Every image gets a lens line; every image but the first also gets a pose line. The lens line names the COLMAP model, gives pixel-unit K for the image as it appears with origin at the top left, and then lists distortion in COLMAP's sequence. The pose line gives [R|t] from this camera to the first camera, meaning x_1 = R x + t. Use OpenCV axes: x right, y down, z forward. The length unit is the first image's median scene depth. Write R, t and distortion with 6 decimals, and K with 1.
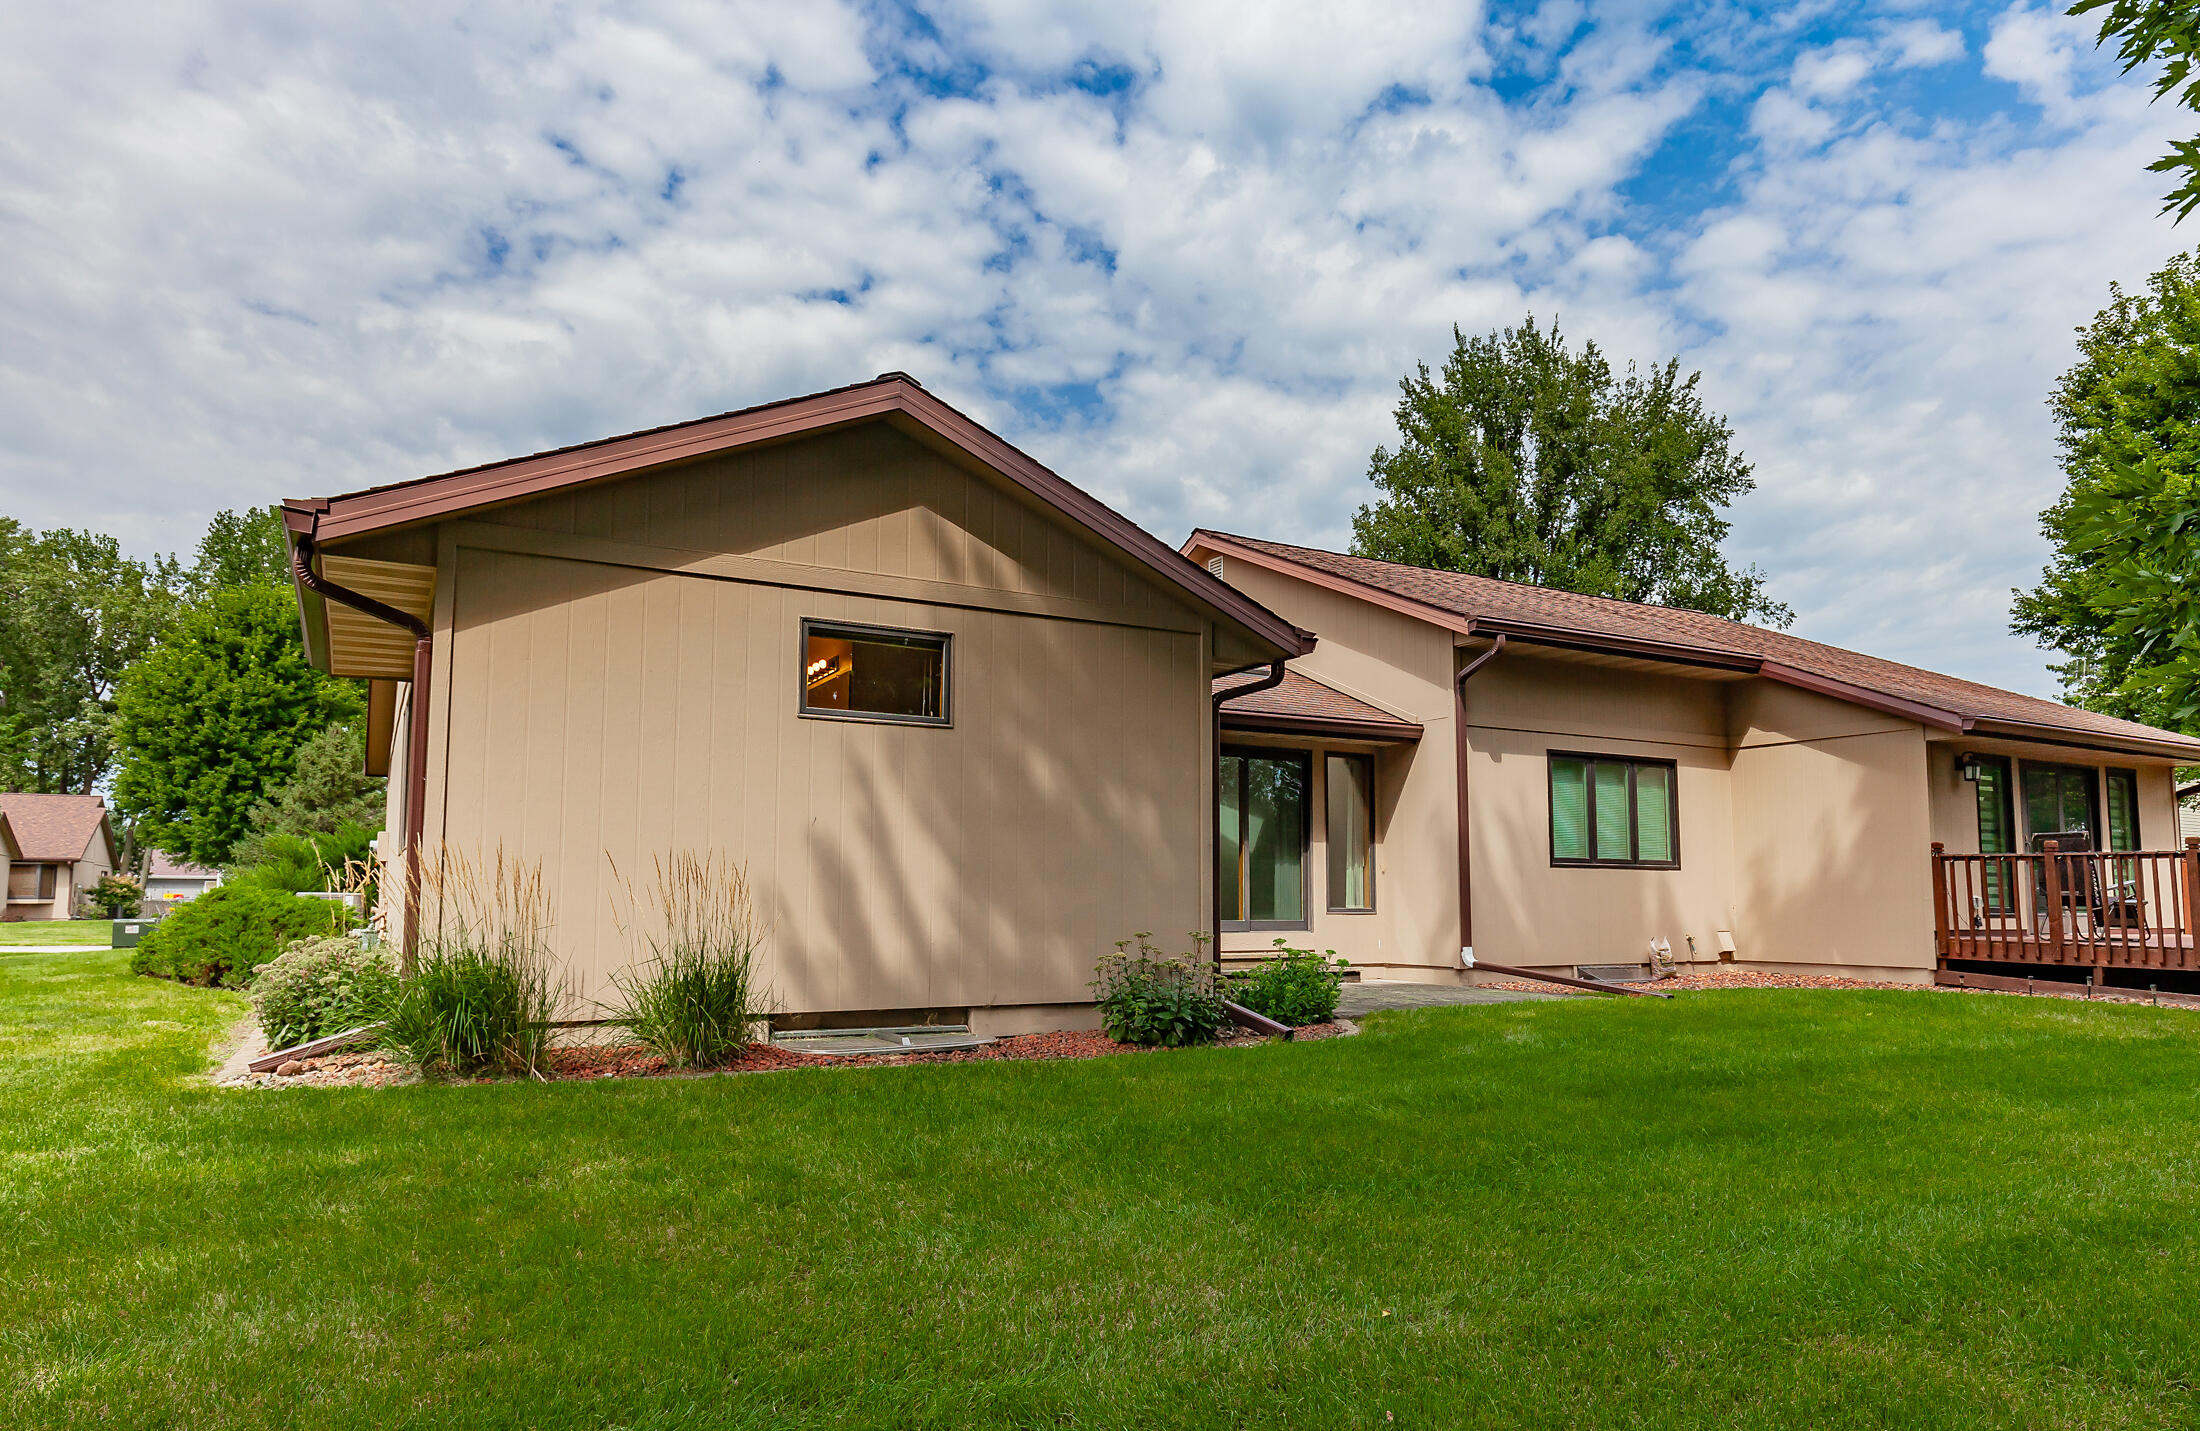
lens RADIAL K [[1337.9, 0, 1054.1], [0, 1337.9, 774.7], [0, 0, 1]] dist [0.005074, 0.000718]
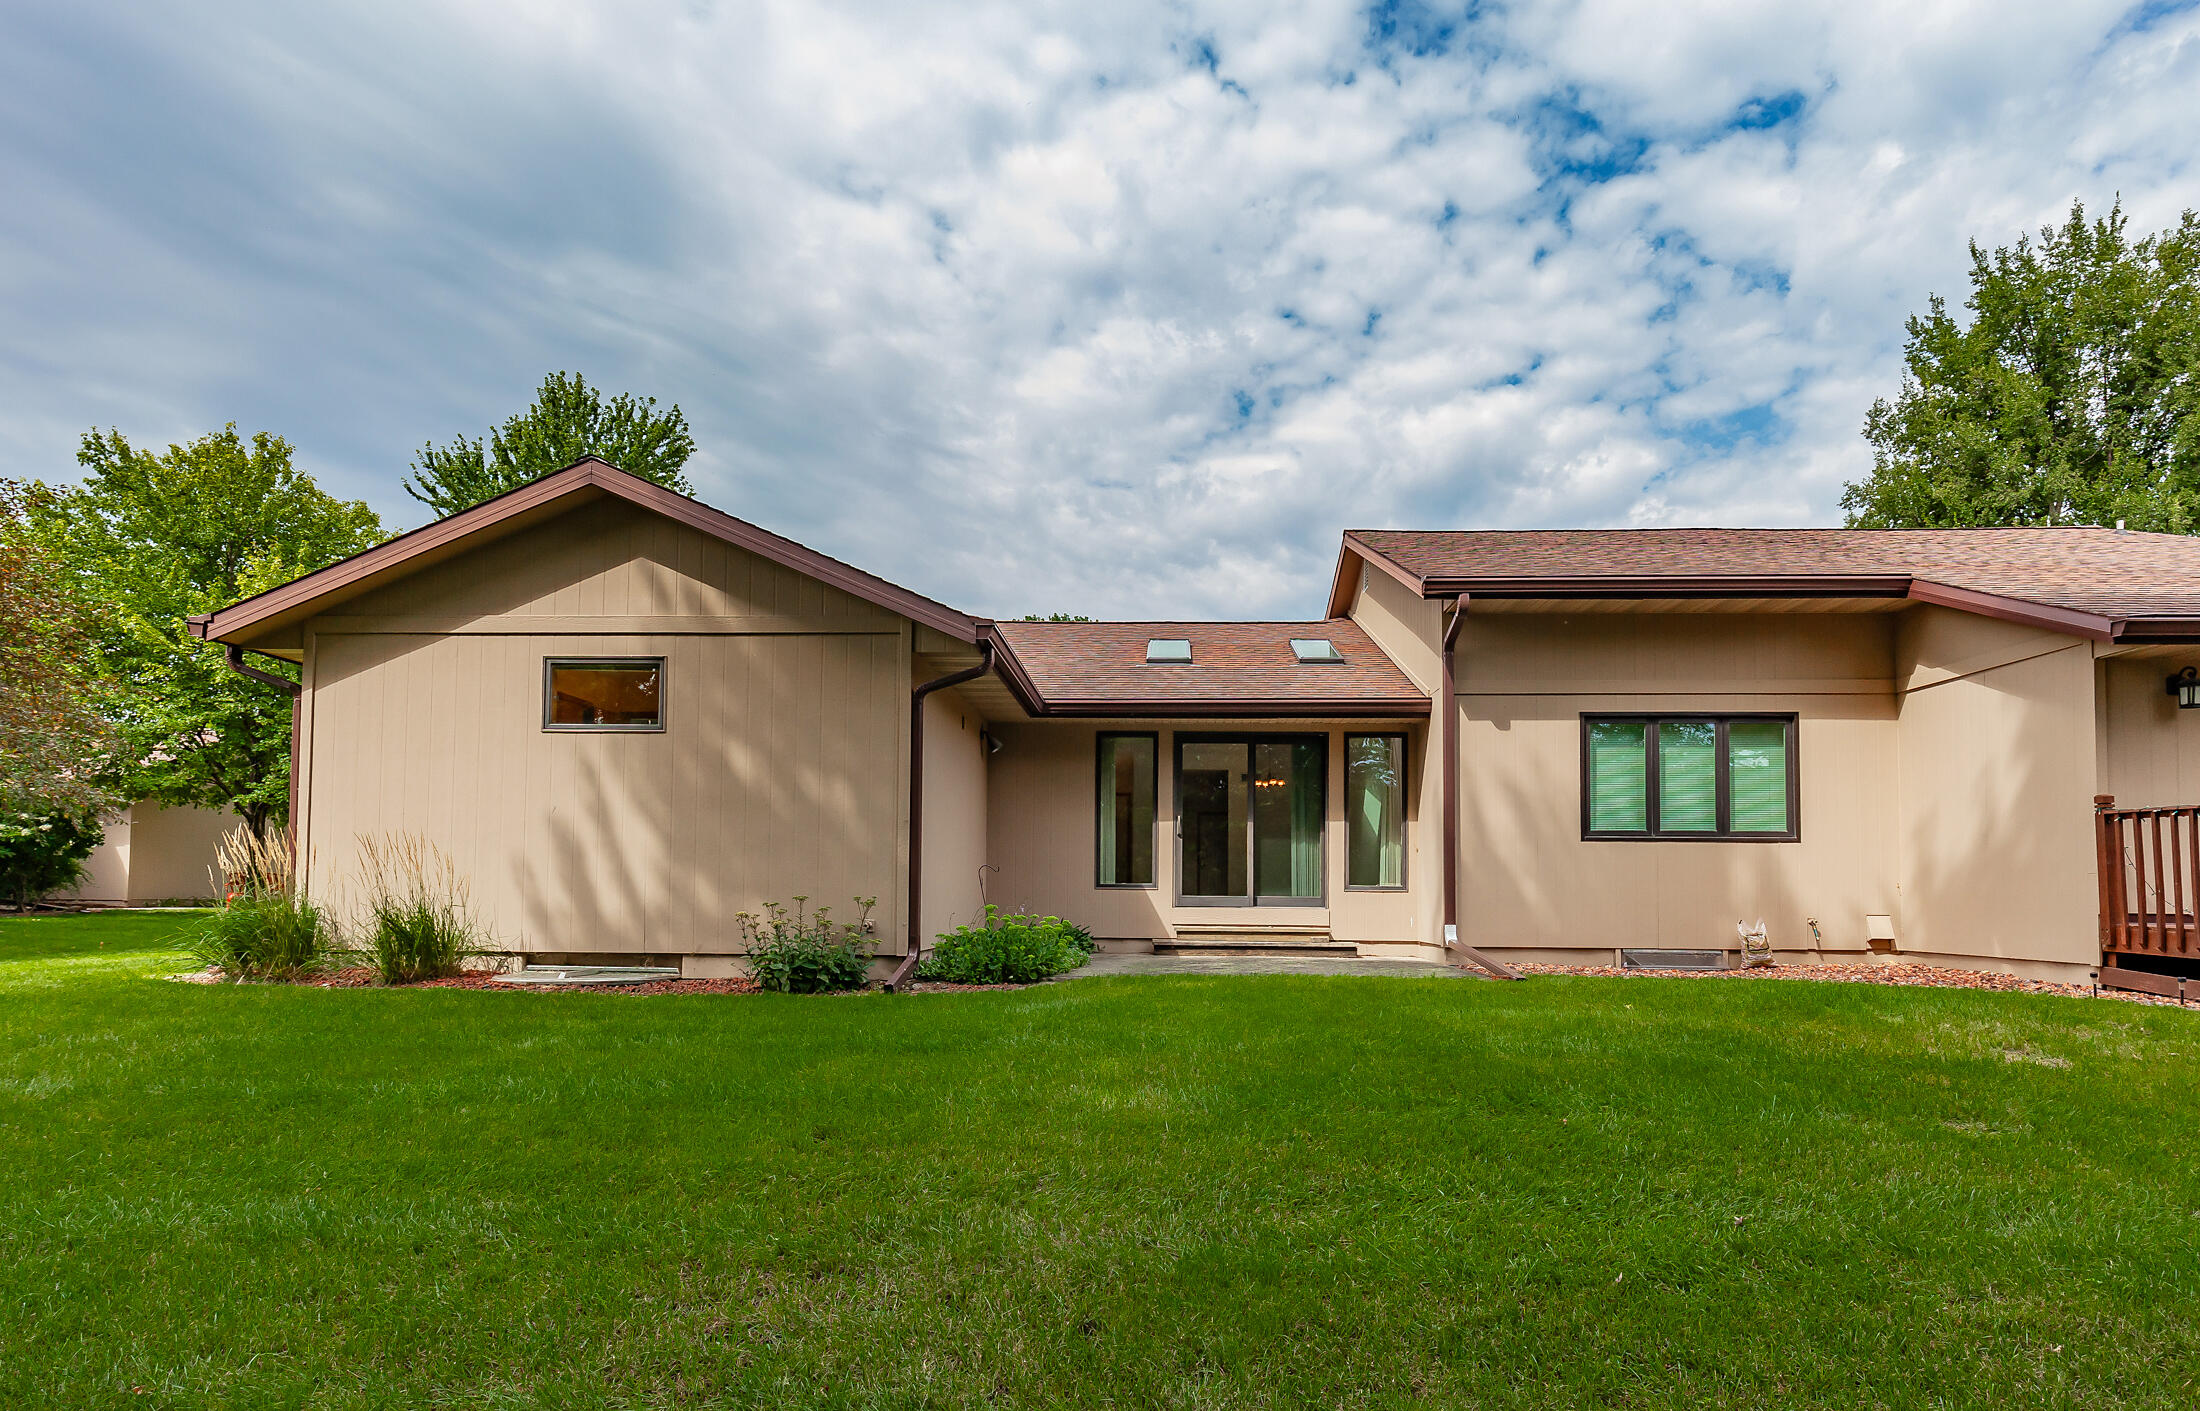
lens RADIAL K [[1075.0, 0, 1105.6], [0, 1075.0, 805.9], [0, 0, 1]] dist [-0.000529, 0.000172]
pose [[0.857552, -0.037098, -0.513057, 0.488967], [0.043227, 0.999065, 0.000012, 0.032871], [0.512577, -0.022188, 0.858355, 0.212616]]
